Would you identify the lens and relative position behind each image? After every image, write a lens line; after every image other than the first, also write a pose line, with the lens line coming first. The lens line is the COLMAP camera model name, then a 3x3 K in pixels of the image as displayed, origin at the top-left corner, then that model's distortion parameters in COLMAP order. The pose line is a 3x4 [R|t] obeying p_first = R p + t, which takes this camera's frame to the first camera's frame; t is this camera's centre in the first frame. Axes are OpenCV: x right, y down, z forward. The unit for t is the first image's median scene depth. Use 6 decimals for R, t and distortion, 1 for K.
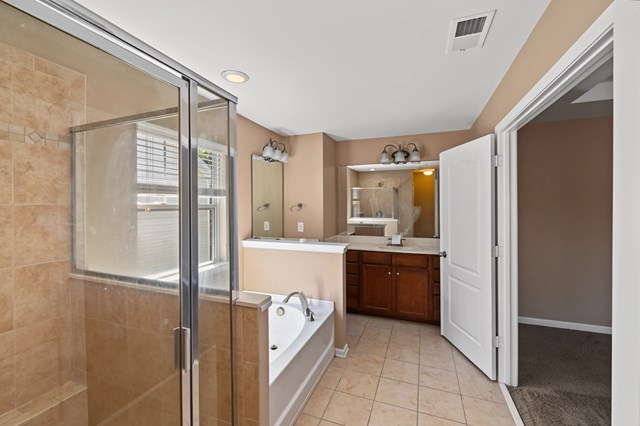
lens RADIAL K [[262.5, 0, 319.6], [0, 262.5, 208.2], [0, 0, 1]] dist [0.002024, -0.000656]
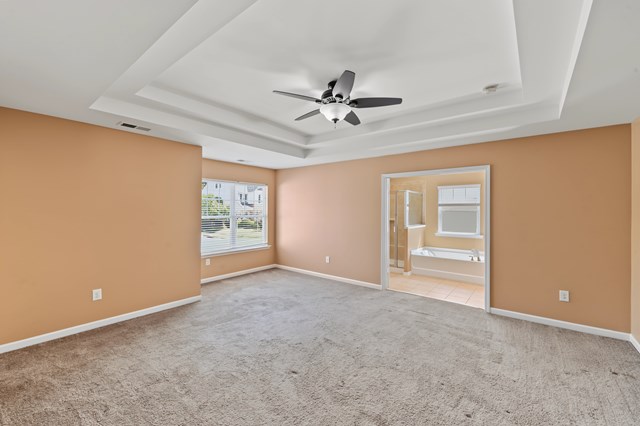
lens RADIAL K [[262.5, 0, 319.6], [0, 262.5, 208.2], [0, 0, 1]] dist [0.002024, -0.000656]
pose [[-0.281856, -0.008951, -0.959415, 1.874439], [-0.016393, 0.999855, -0.004512, 0.005234], [0.959317, 0.014456, -0.281962, 0.266142]]
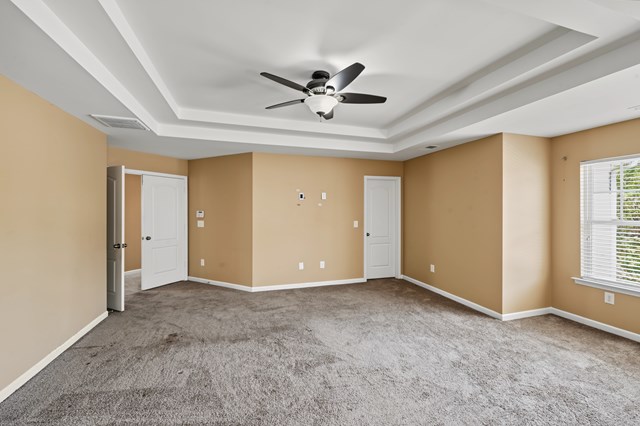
lens RADIAL K [[265.7, 0, 319.2], [0, 265.7, 207.5], [0, 0, 1]] dist [-0.000329, -0.000600]
pose [[-0.629949, 0.006183, 0.776612, 0.413594], [0.008141, 0.999966, -0.001358, 0.001904], [-0.776594, 0.005467, -0.629978, 0.587696]]
